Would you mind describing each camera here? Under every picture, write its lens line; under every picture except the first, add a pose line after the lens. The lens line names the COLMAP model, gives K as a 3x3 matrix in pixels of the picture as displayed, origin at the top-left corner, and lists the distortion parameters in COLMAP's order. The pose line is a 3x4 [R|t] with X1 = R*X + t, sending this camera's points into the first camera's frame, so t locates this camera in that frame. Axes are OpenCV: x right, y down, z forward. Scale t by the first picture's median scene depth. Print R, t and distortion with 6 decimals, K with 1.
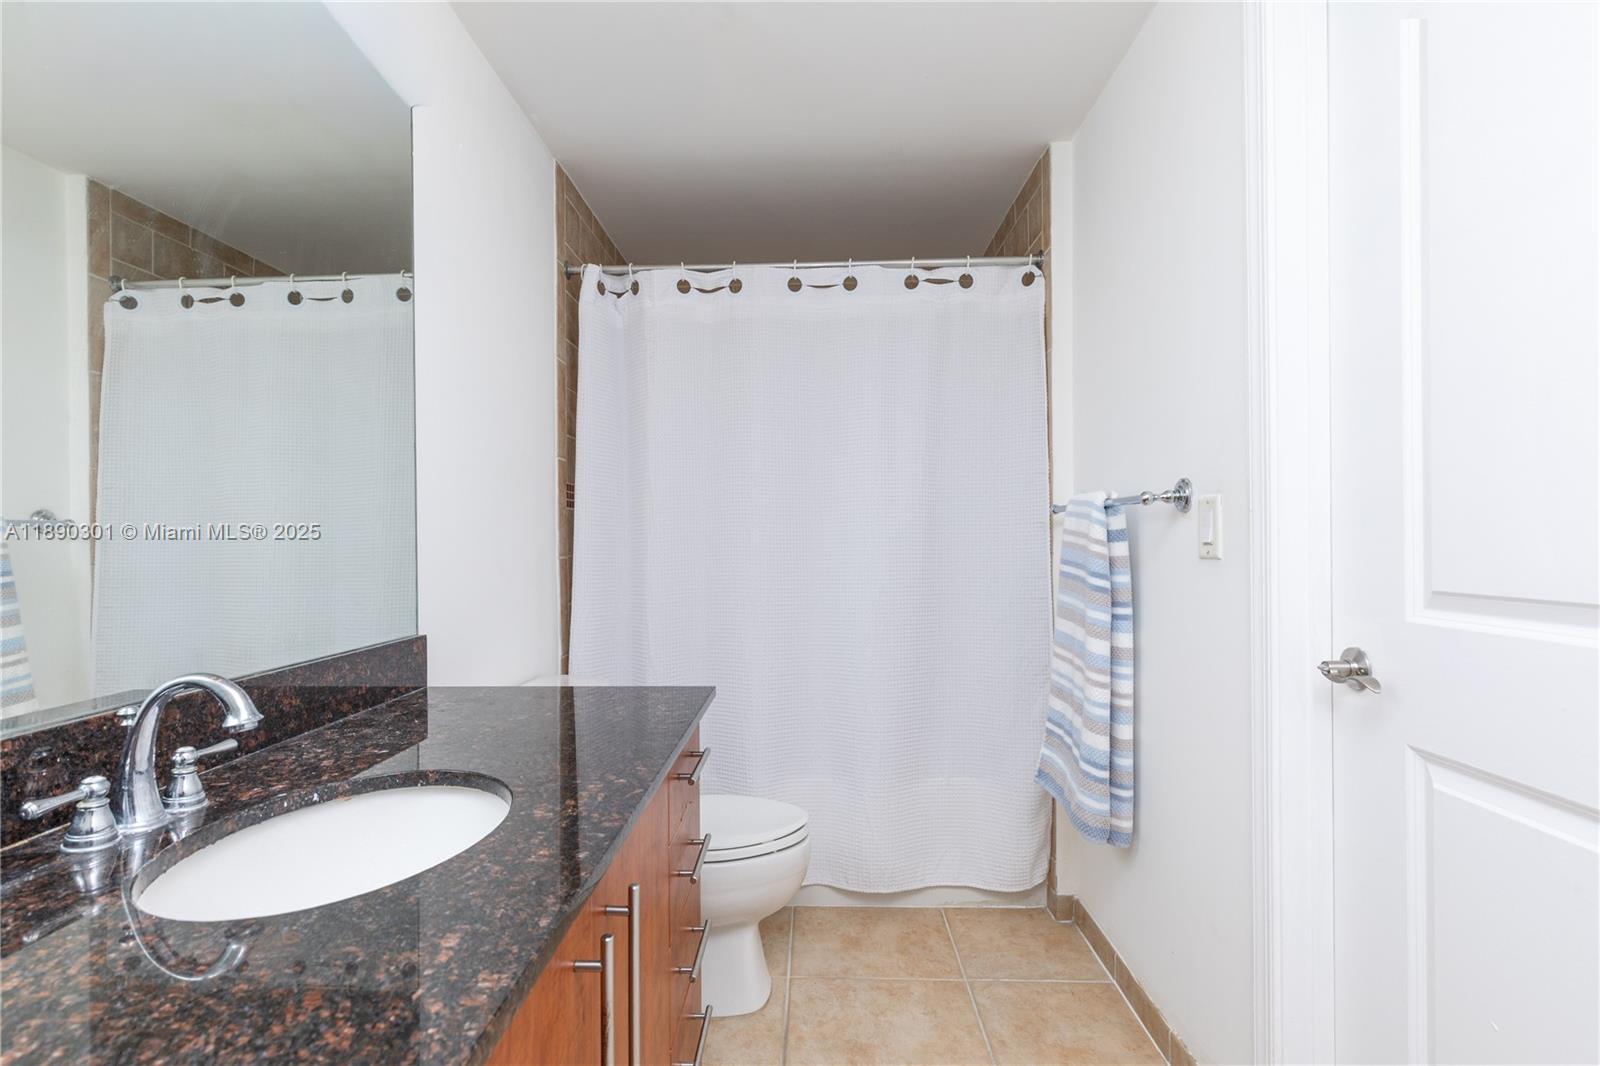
lens RADIAL K [[758.4, 0, 795.0], [0, 758.4, 534.8], [0, 0, 1]] dist [0.001826, 0.001808]
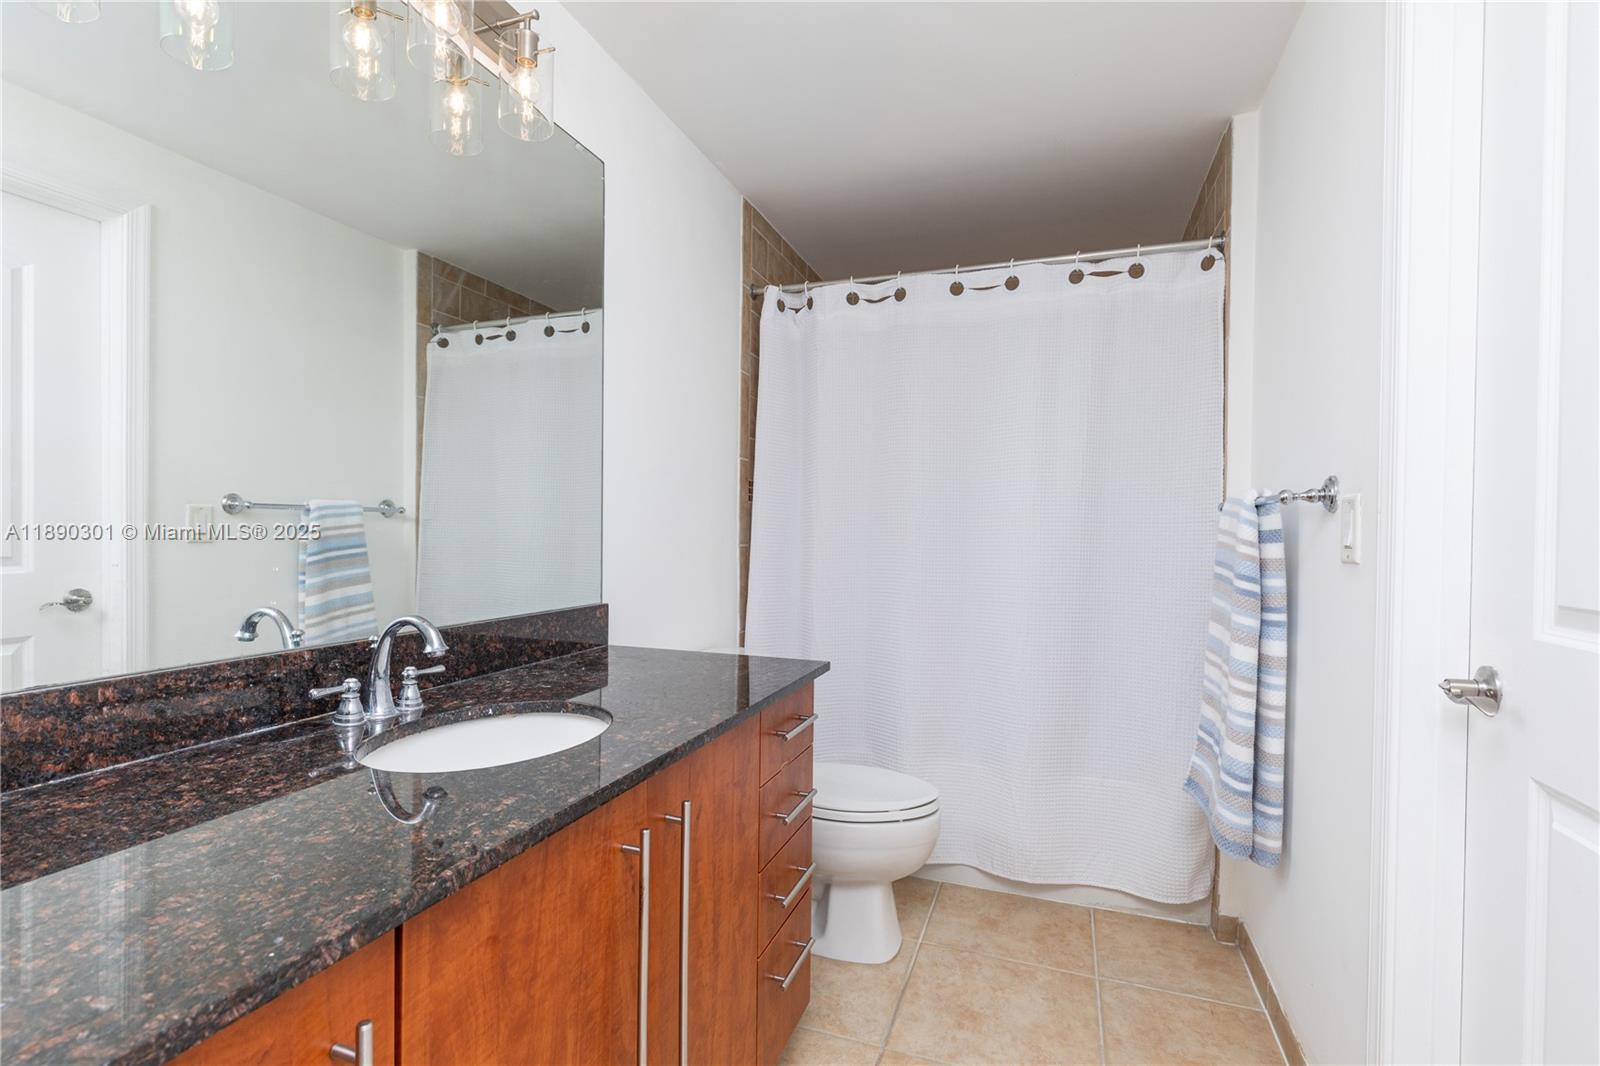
lens RADIAL K [[758.4, 0, 811.3], [0, 758.4, 533.3], [0, 0, 1]] dist [0.001826, 0.001808]
pose [[0.951568, 0.020918, -0.306725, 0.172883], [-0.018284, 0.999767, 0.011458, -0.003182], [0.306893, -0.005295, 0.951729, -0.068452]]
